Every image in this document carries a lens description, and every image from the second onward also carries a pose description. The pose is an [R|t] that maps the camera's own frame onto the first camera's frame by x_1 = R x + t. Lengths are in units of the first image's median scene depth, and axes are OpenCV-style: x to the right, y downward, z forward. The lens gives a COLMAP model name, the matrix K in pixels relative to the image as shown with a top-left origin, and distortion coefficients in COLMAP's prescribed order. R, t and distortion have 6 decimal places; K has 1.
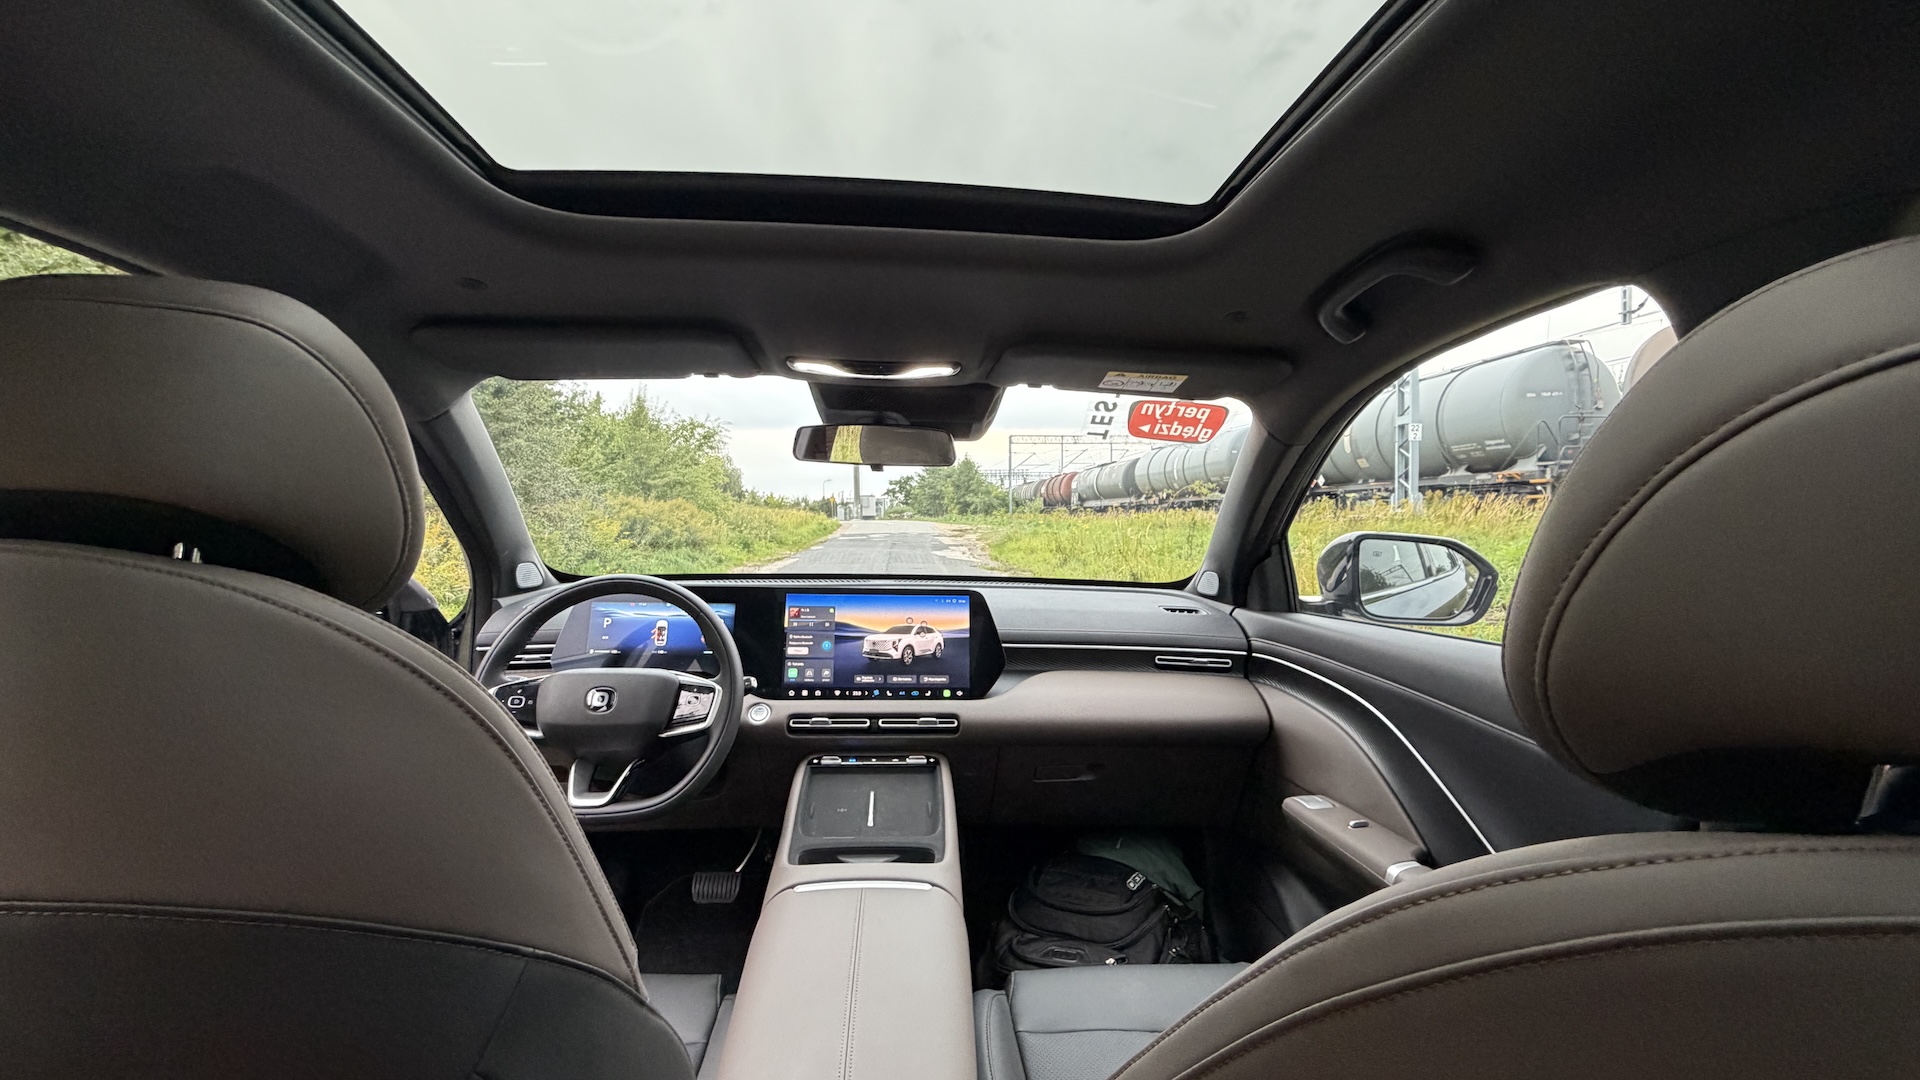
lens RADIAL K [[761.8, 0, 956.0], [0, 761.8, 545.9], [0, 0, 1]] dist [0.000026, -0.000368]
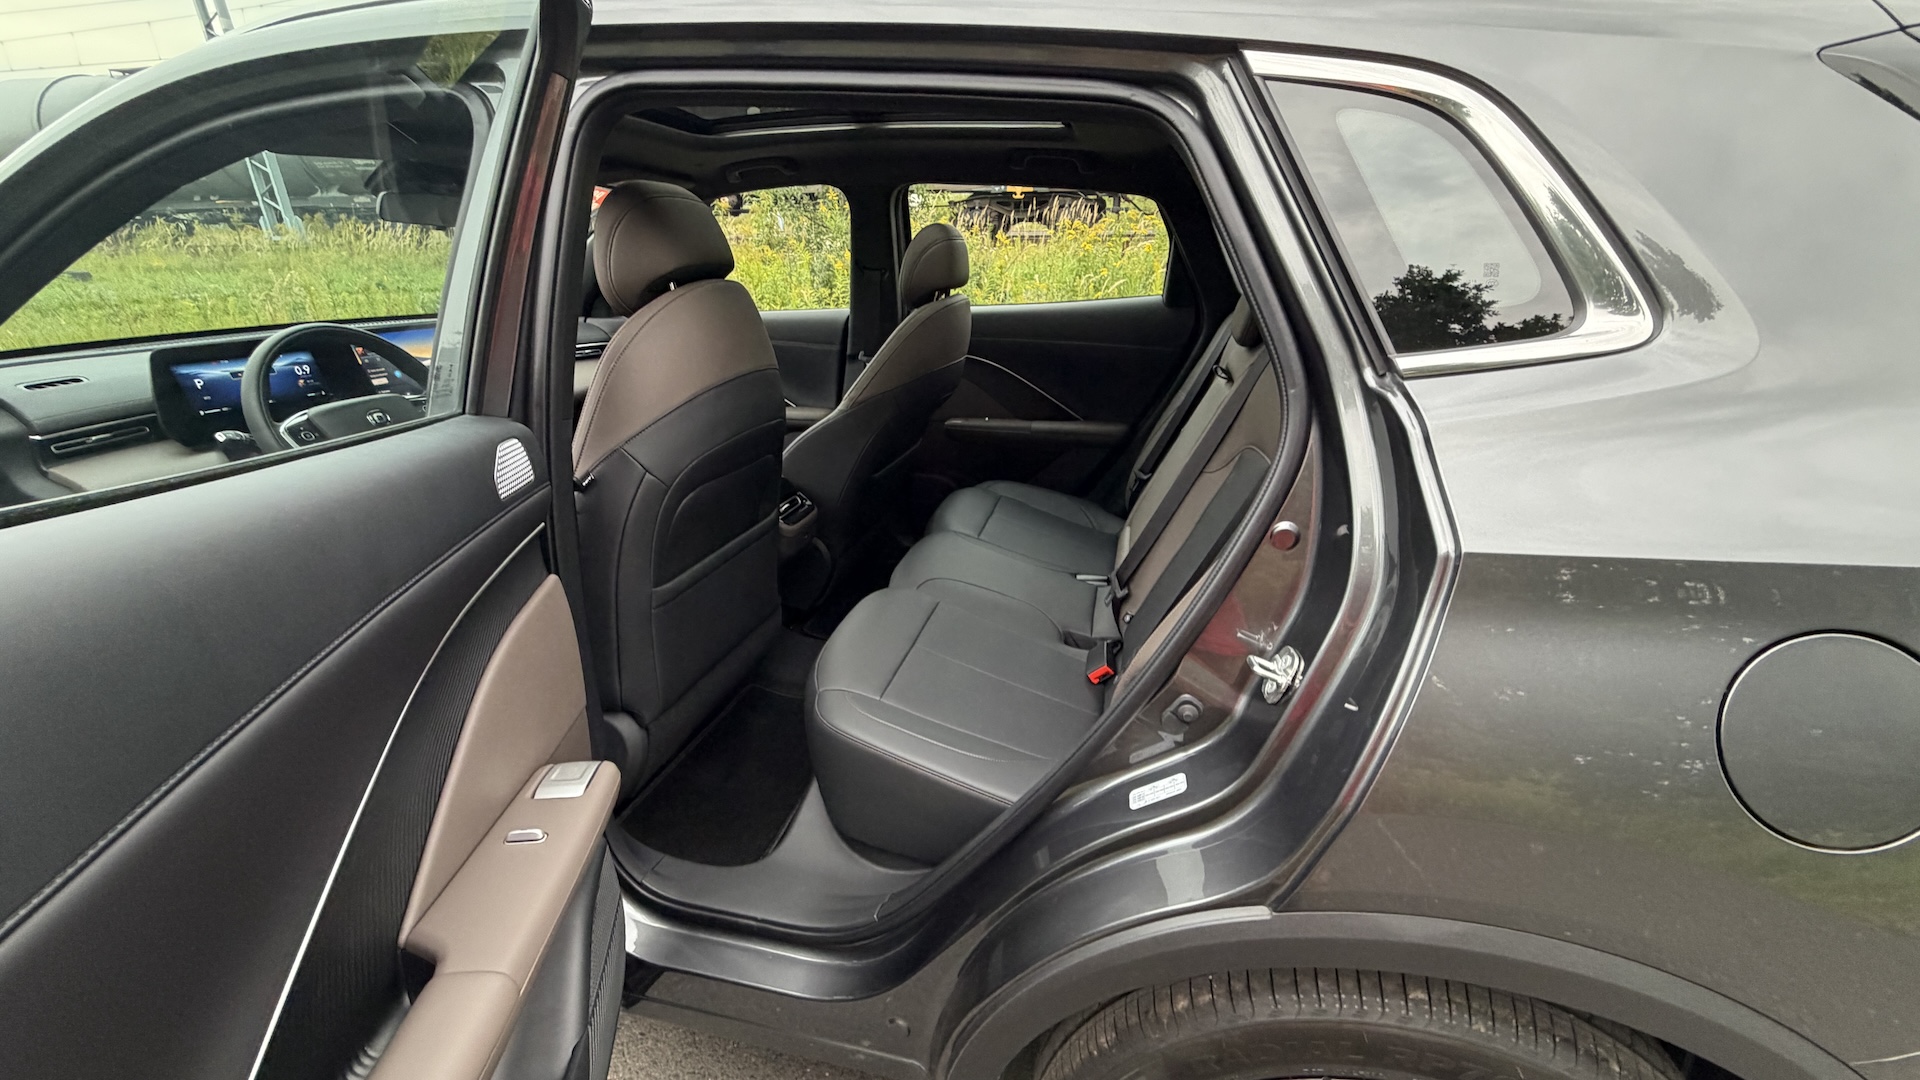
lens RADIAL K [[761.8, 0, 958.3], [0, 761.8, 535.0], [0, 0, 1]] dist [0.000026, -0.000368]
pose [[0.296143, -0.347430, 0.889714, -0.090844], [0.041398, 0.935291, 0.351449, -0.002239], [-0.954246, -0.067246, 0.291363, -0.023949]]
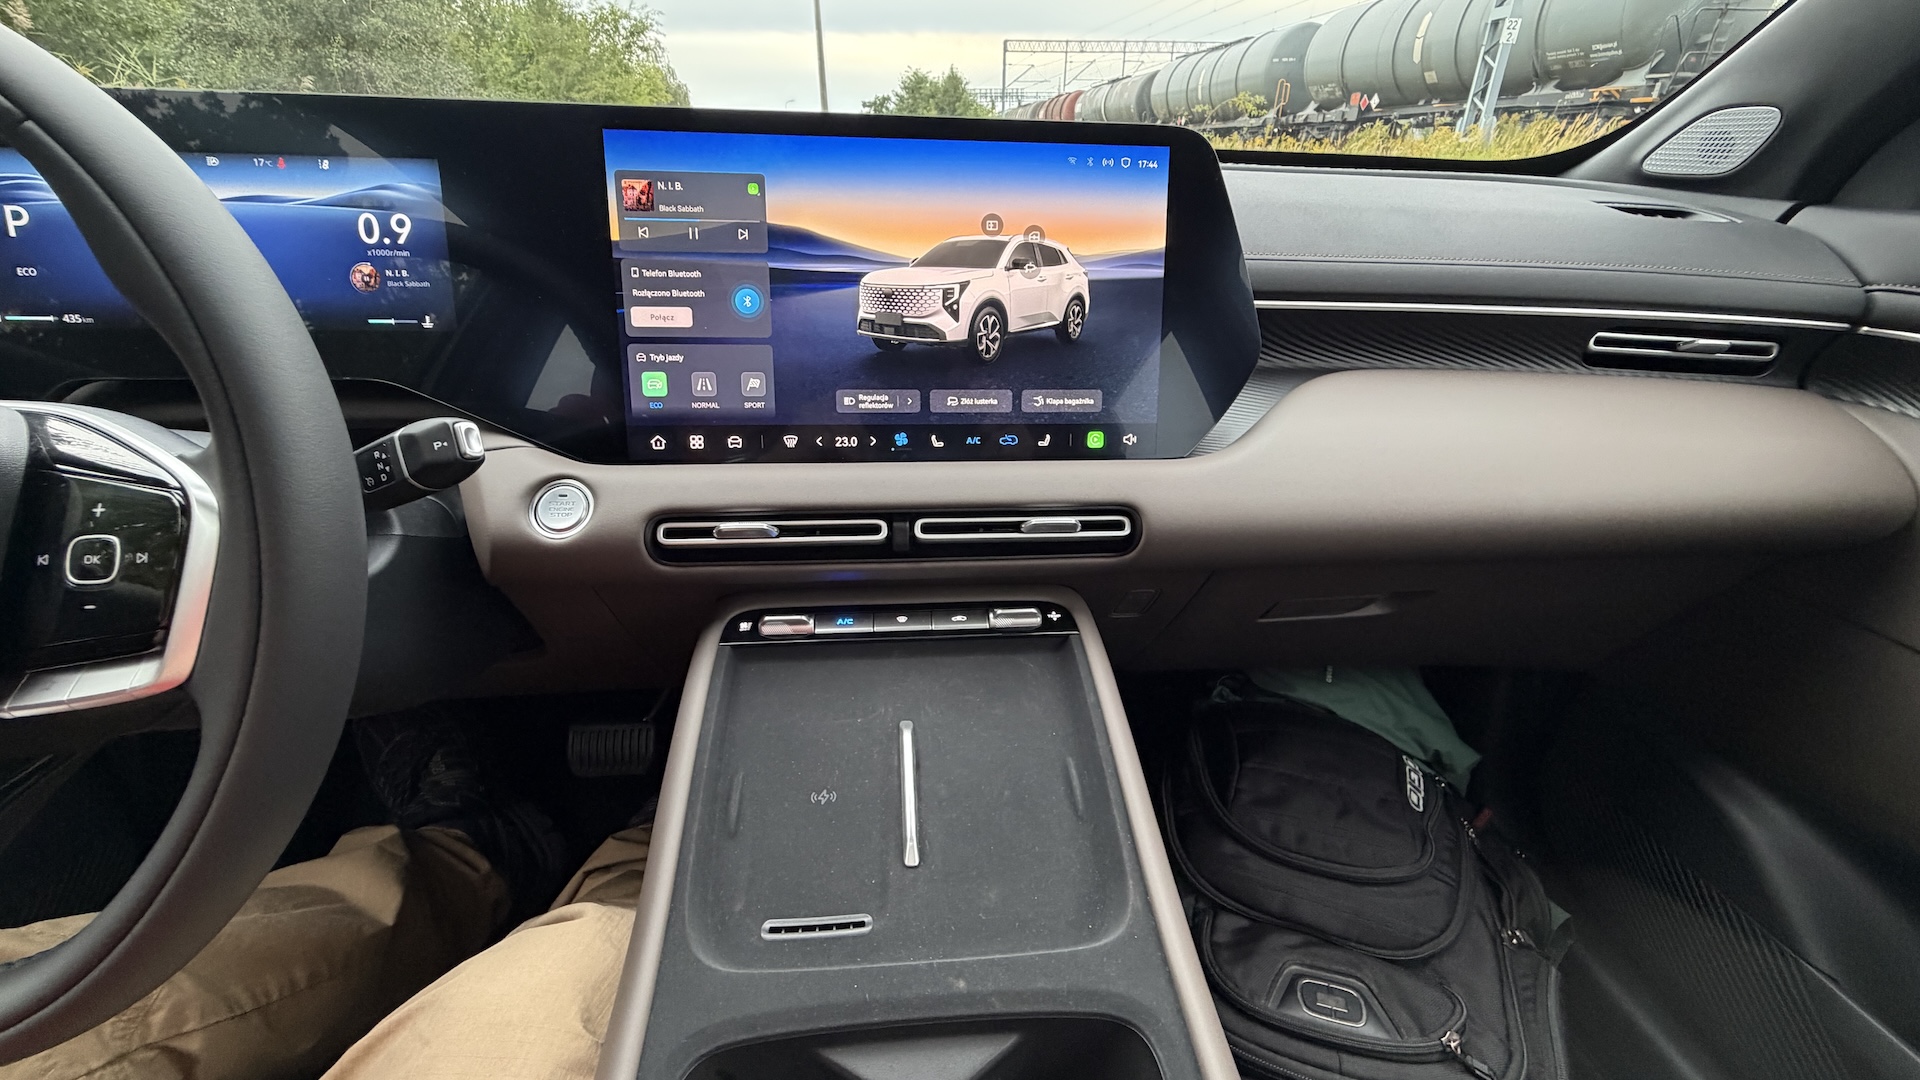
lens RADIAL K [[761.8, 0, 957.1], [0, 761.8, 542.5], [0, 0, 1]] dist [0.000026, -0.000368]
pose [[0.999751, -0.002911, 0.022104, -0.006883], [-0.006694, 0.906495, 0.422163, 0.006830], [-0.021266, -0.422206, 0.906251, 0.052252]]
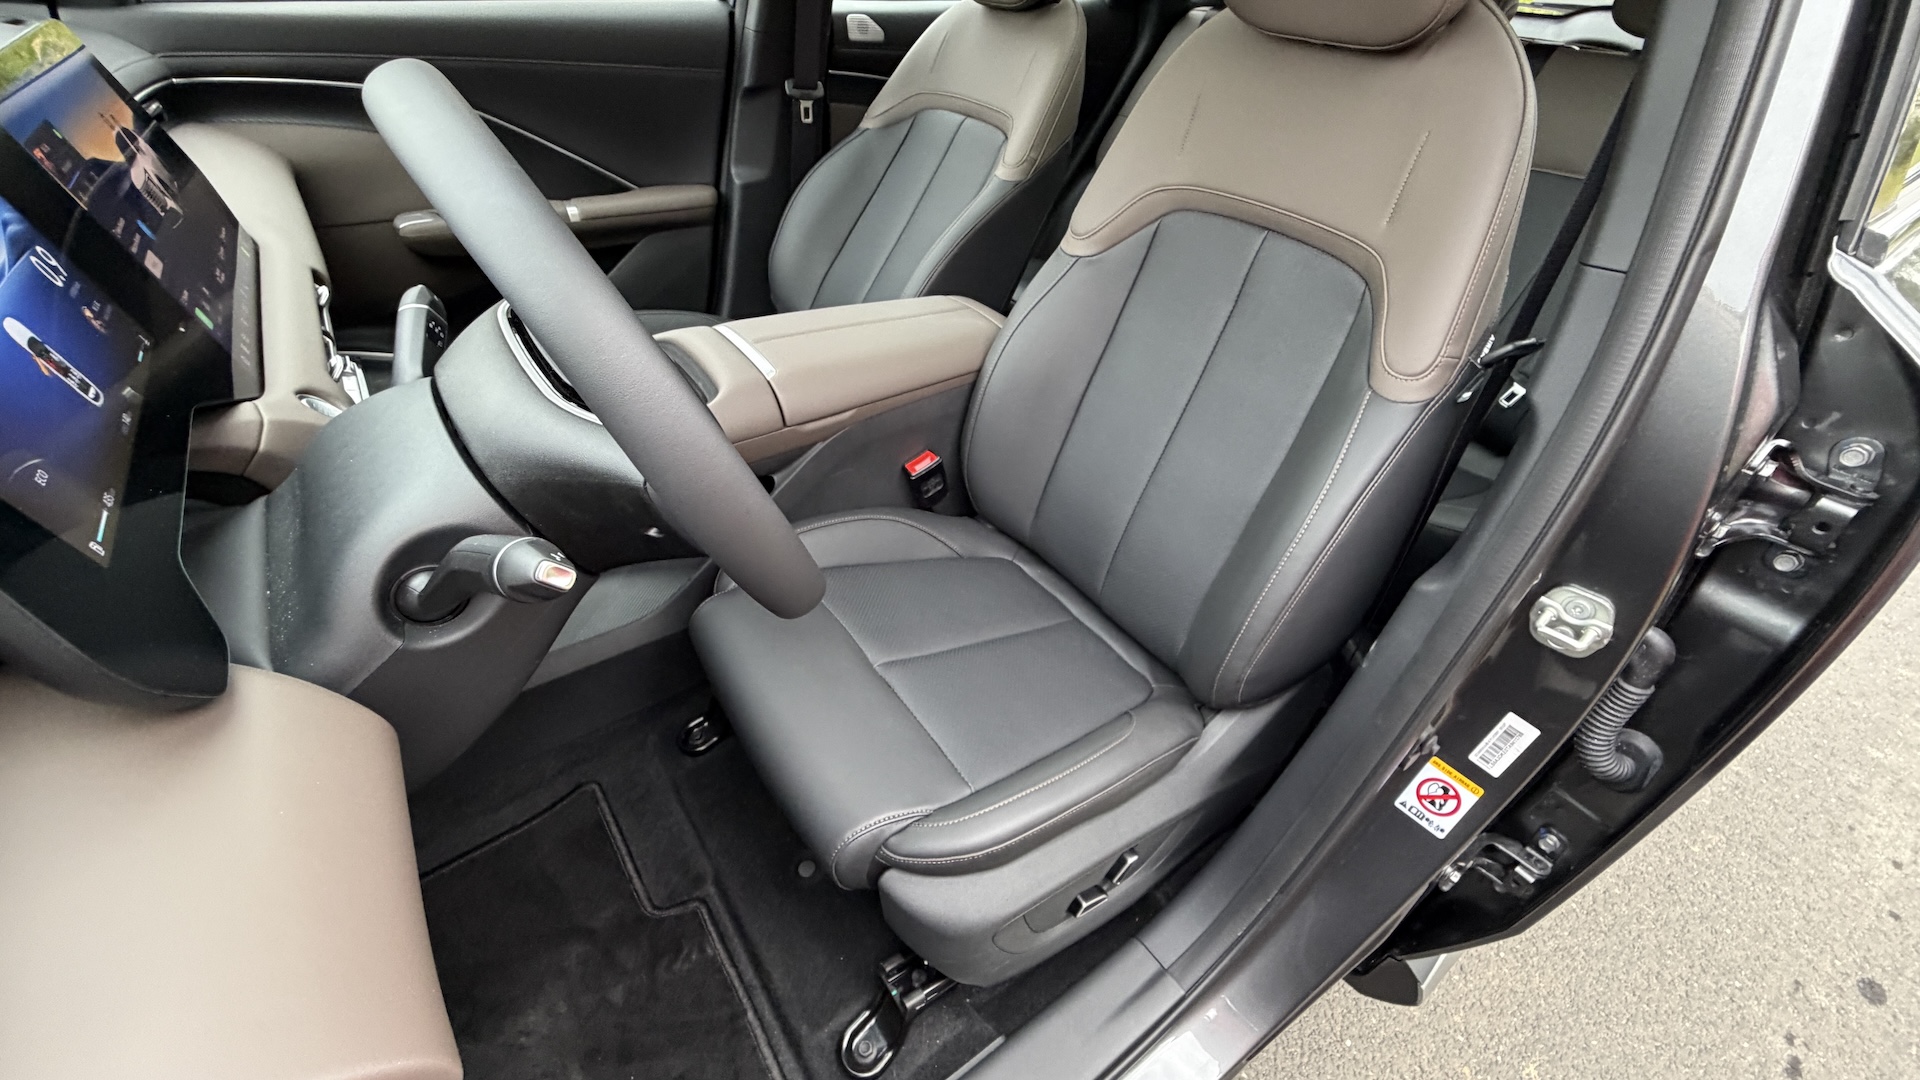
lens RADIAL K [[761.8, 0, 962.8], [0, 761.8, 541.8], [0, 0, 1]] dist [0.000026, -0.000368]
pose [[-0.507098, -0.572842, 0.643975, -0.058724], [-0.051997, 0.766139, 0.640568, -0.001813], [-0.860319, 0.291345, -0.418294, 0.067309]]
